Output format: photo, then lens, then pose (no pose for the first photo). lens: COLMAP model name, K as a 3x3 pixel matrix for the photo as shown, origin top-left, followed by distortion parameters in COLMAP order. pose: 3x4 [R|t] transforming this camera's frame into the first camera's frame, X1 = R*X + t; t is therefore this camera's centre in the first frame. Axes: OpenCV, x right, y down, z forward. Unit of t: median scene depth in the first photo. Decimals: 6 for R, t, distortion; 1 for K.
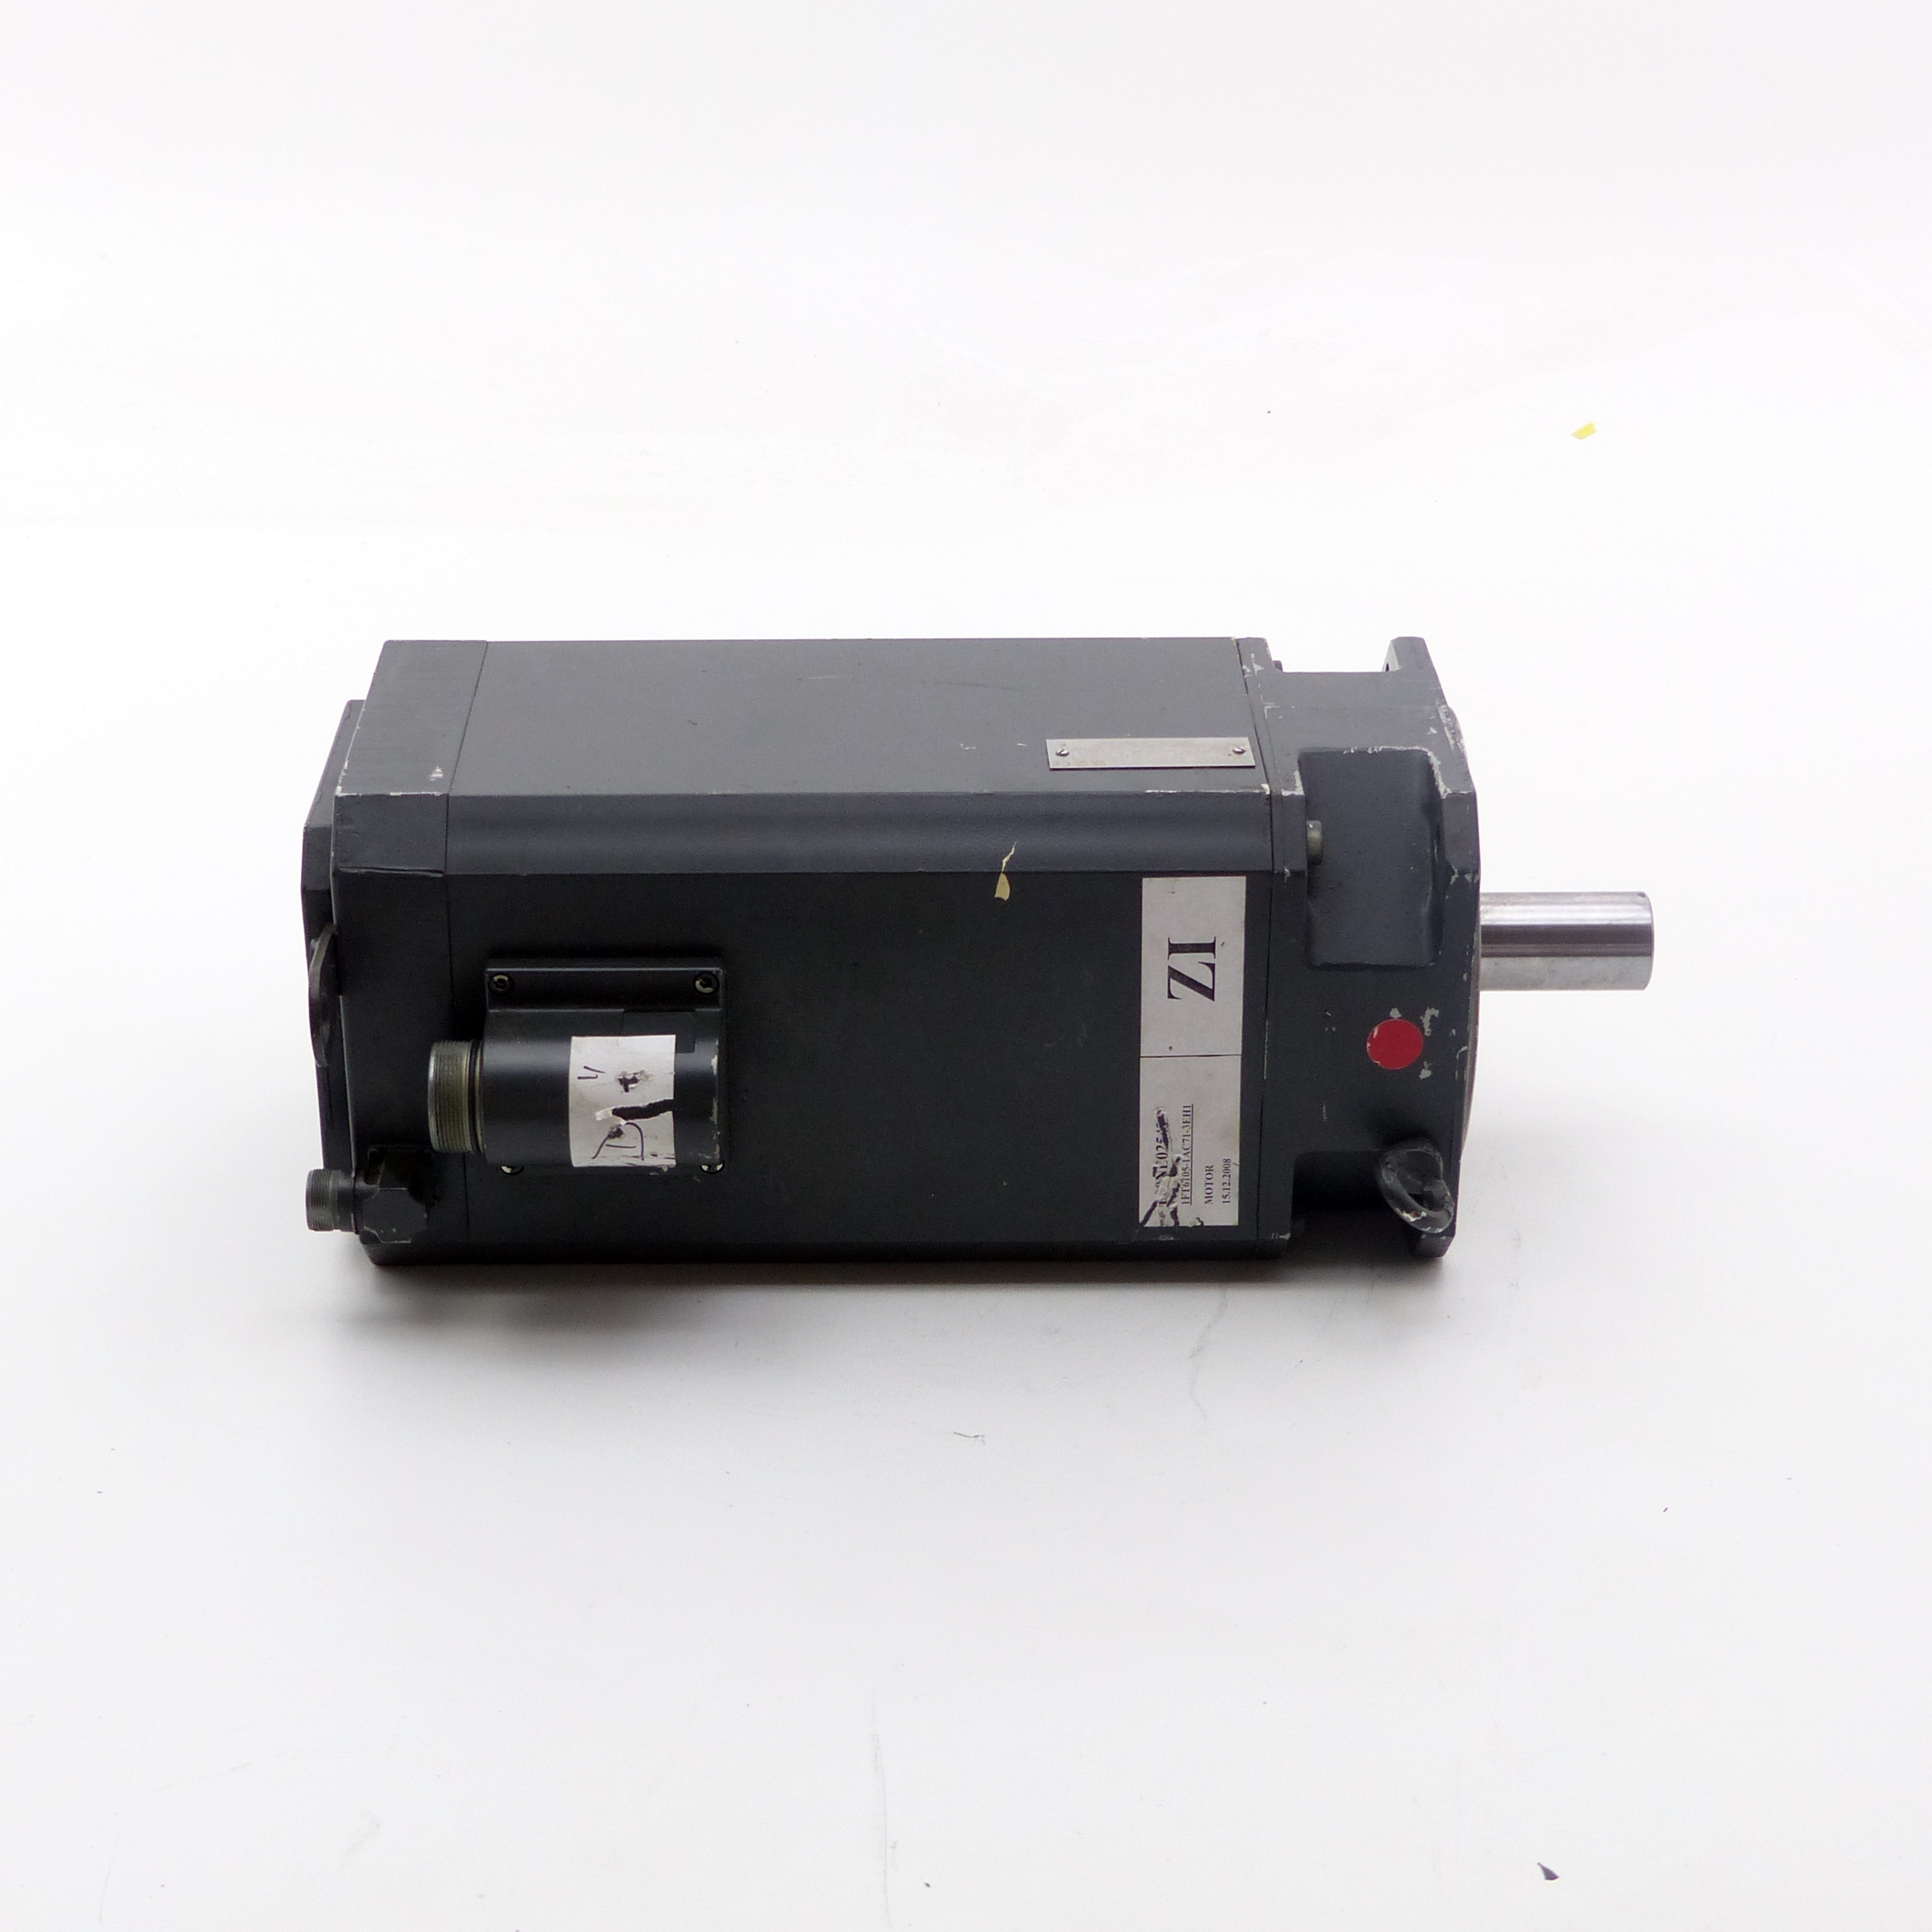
lens RADIAL K [[3822.7, 0, 972.5], [0, 3822.7, 956.8], [0, 0, 1]] dist [-0.011274, 0.000000]
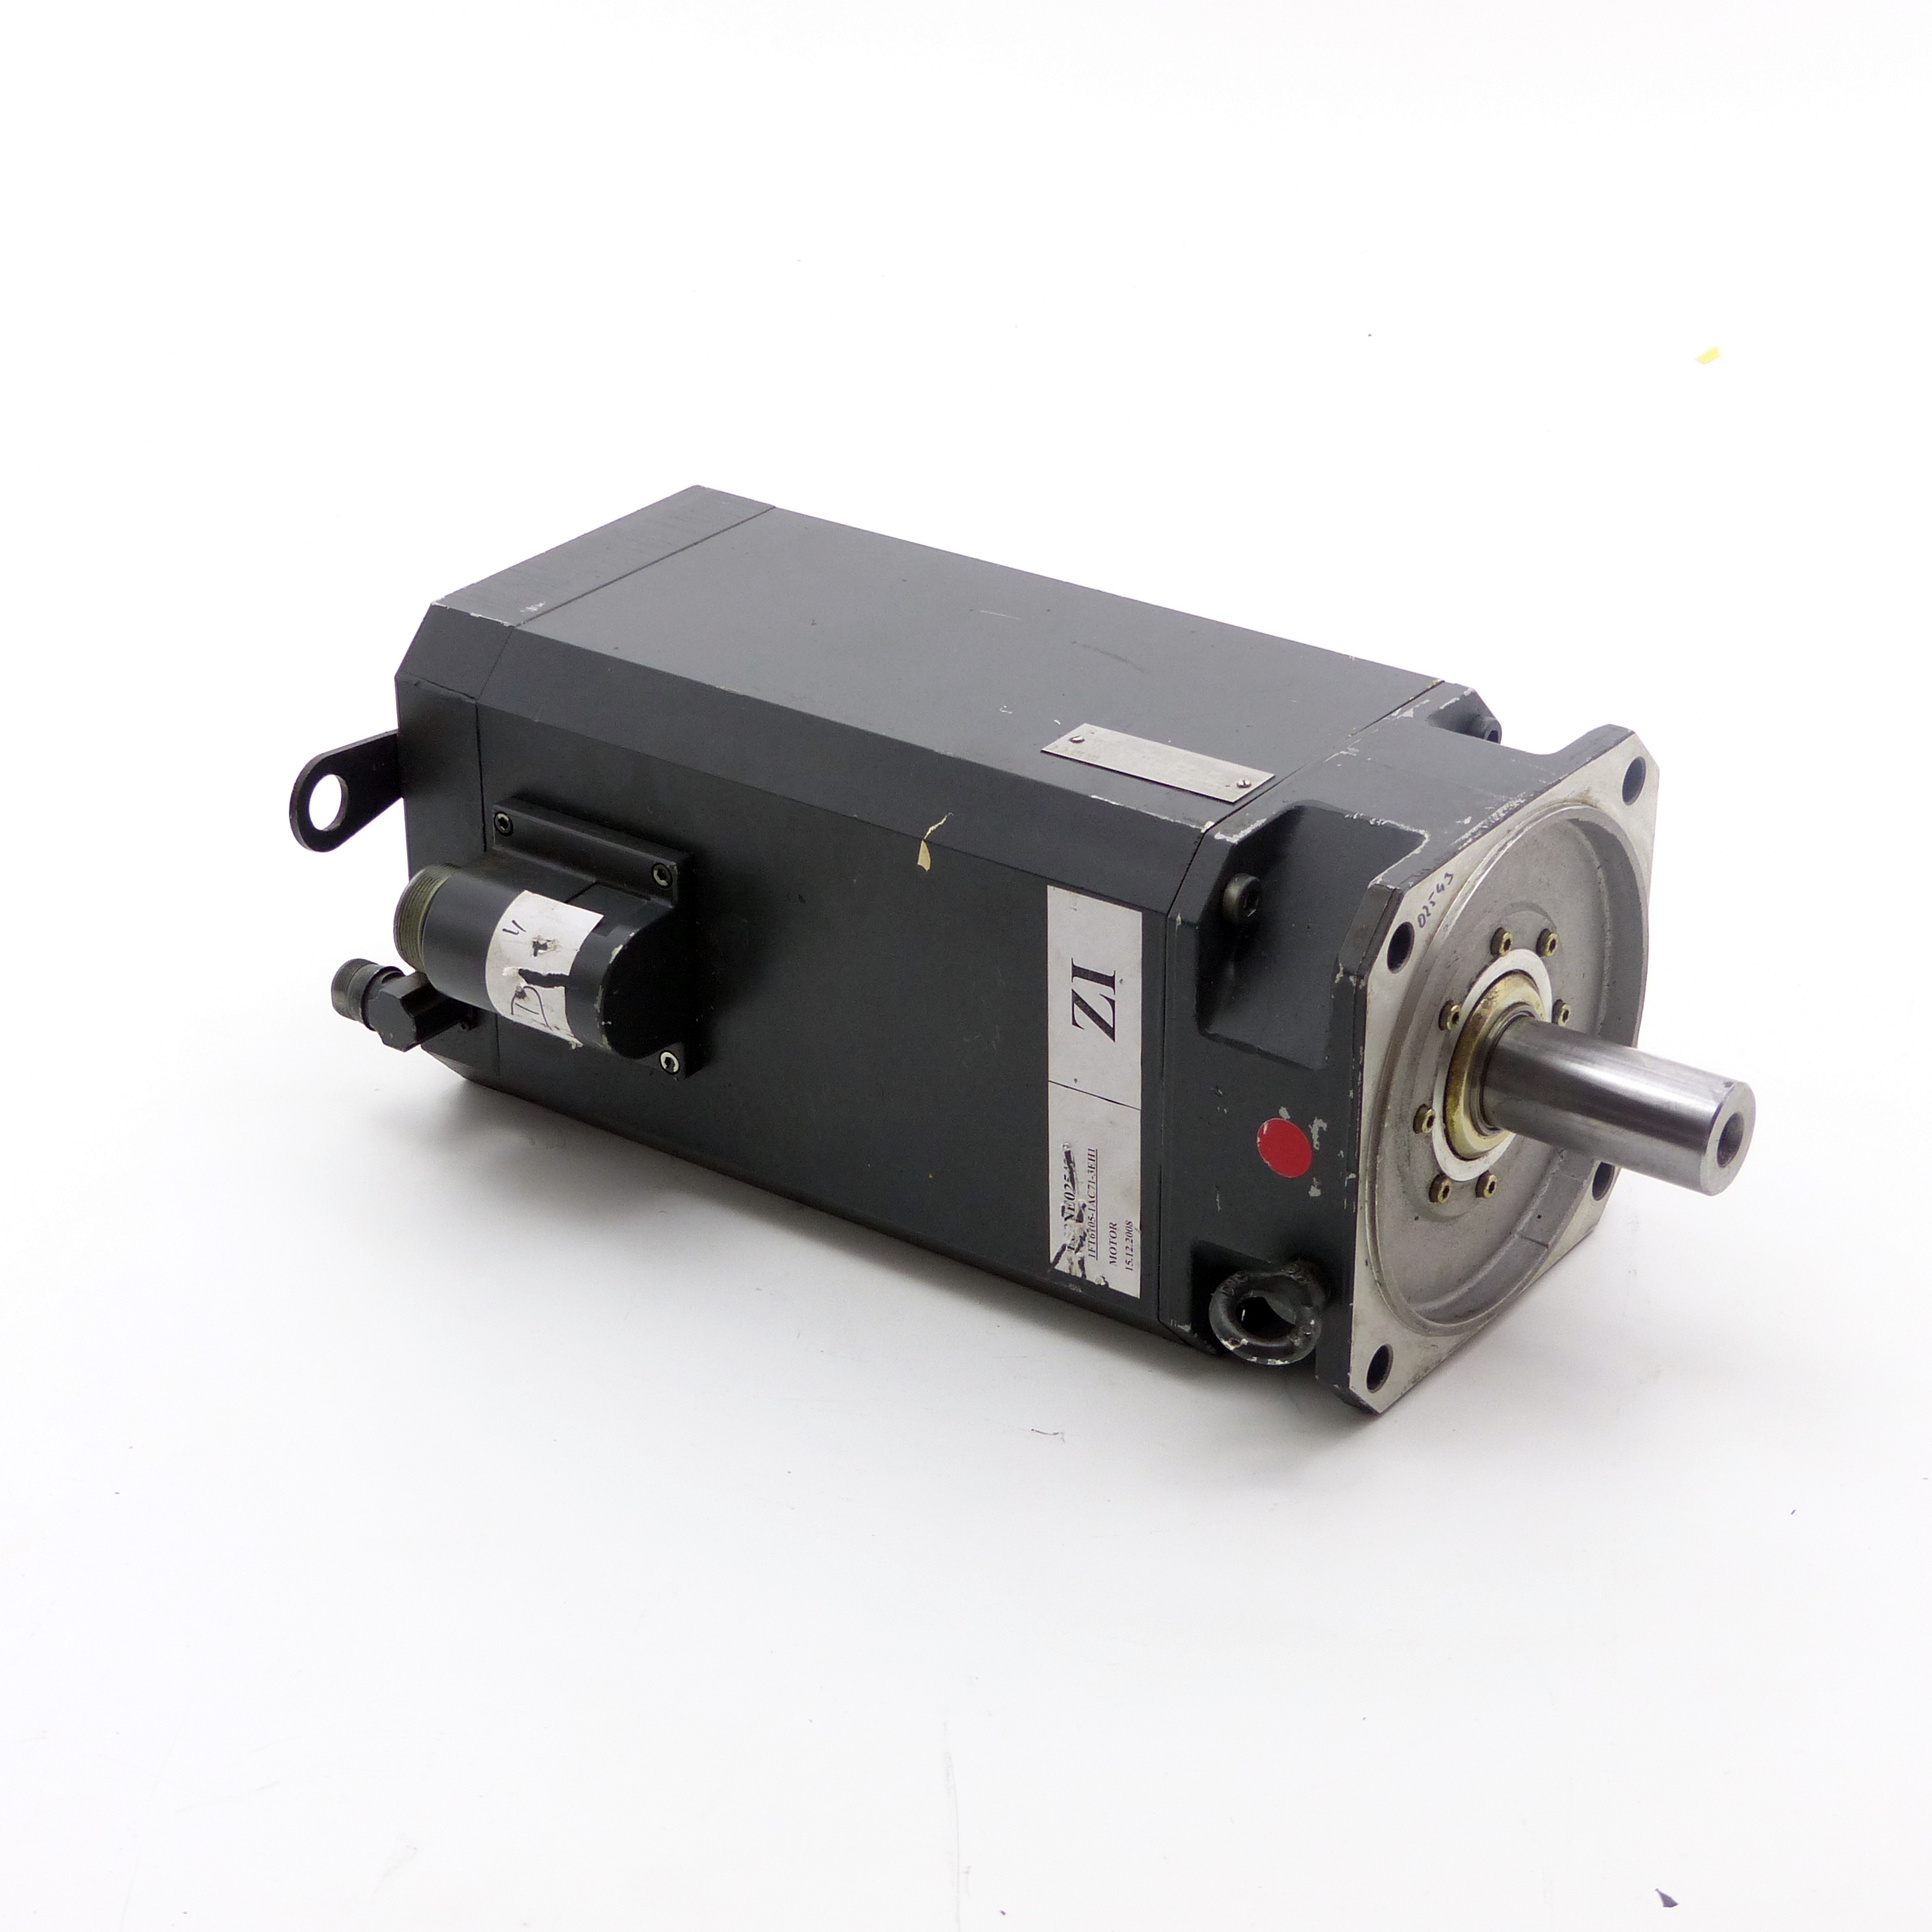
lens RADIAL K [[4131.3, 0, 965.1], [0, 4131.3, 967.4], [0, 0, 1]] dist [0.033359, 0.000000]
pose [[0.800016, 0.266550, -0.537518, 0.549852], [-0.259643, 0.961469, 0.090344, -0.083525], [0.540888, 0.067286, 0.838399, 0.161946]]
